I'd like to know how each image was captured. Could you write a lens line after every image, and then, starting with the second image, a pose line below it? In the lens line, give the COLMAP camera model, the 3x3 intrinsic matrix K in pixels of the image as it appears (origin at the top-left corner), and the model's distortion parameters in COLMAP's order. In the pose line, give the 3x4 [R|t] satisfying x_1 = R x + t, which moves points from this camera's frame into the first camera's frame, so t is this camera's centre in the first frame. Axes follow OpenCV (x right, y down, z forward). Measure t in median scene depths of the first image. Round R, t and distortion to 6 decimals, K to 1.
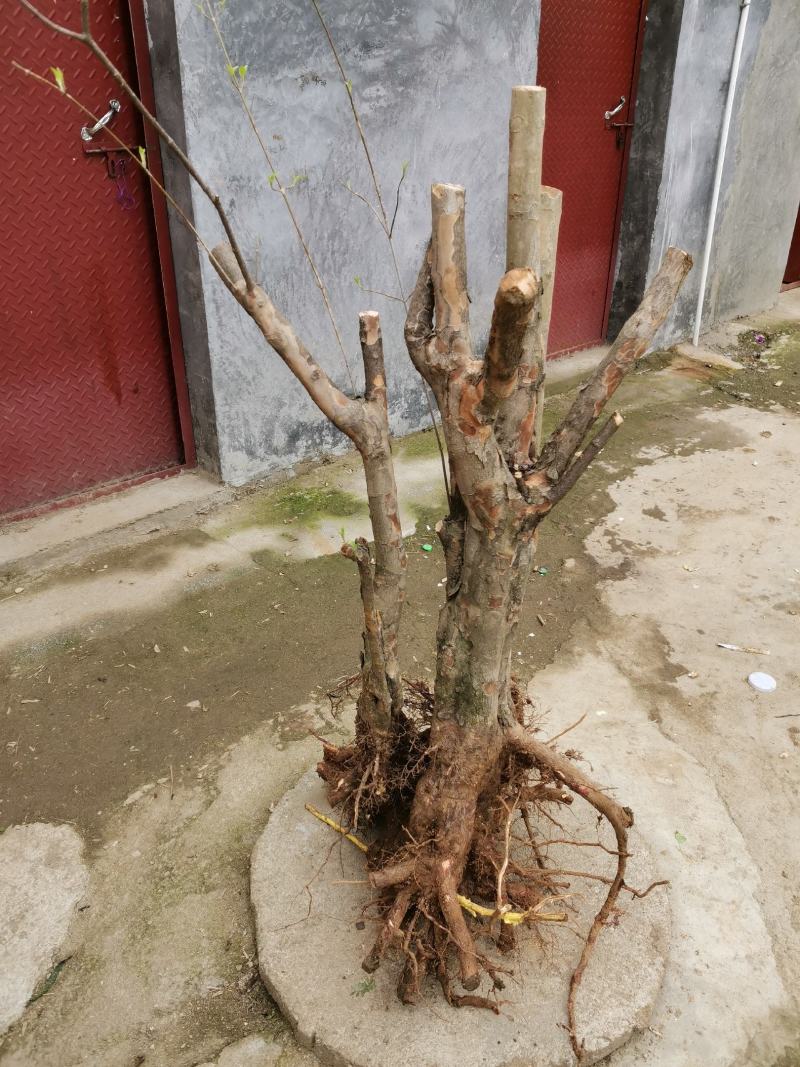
lens RADIAL K [[799.5, 0, 400.0], [0, 799.5, 533.5], [0, 0, 1]] dist [0.008527, -0.091232]
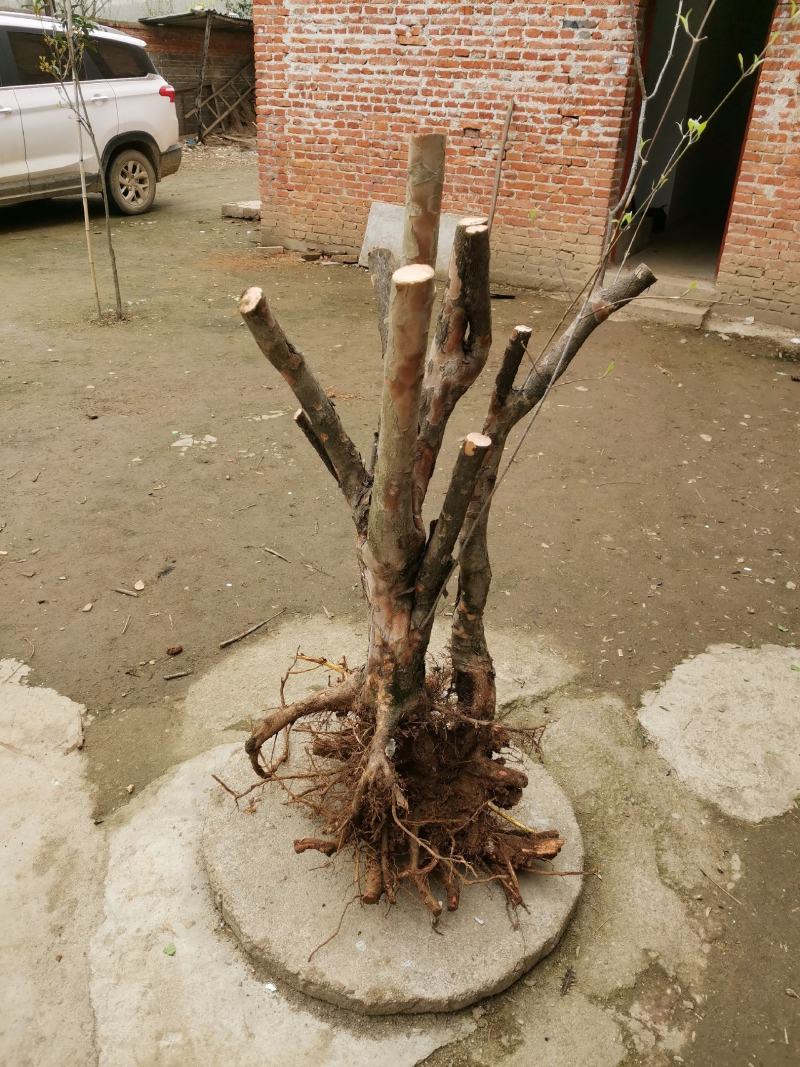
lens RADIAL K [[820.6, 0, 400.0], [0, 820.6, 533.5], [0, 0, 1]] dist [-0.039389, -0.001193]
pose [[-0.947806, 0.126761, -0.292568, 0.194557], [-0.178431, 0.549579, 0.816165, -0.414530], [0.264247, 0.825769, -0.498276, 0.705258]]
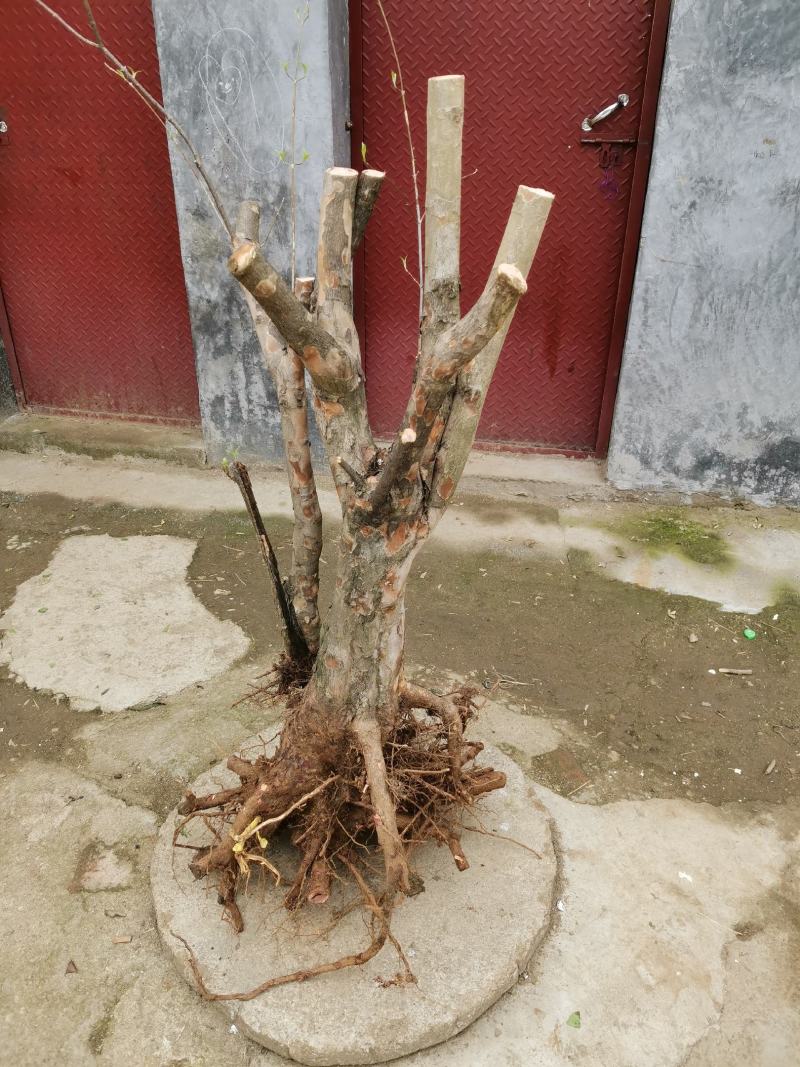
lens RADIAL K [[820.6, 0, 400.0], [0, 820.6, 533.5], [0, 0, 1]] dist [-0.039389, -0.001193]
pose [[0.593302, 0.386660, -0.706036, 0.392472], [-0.390084, 0.905323, 0.168001, -0.078386], [0.704150, 0.175738, 0.687960, 0.142108]]
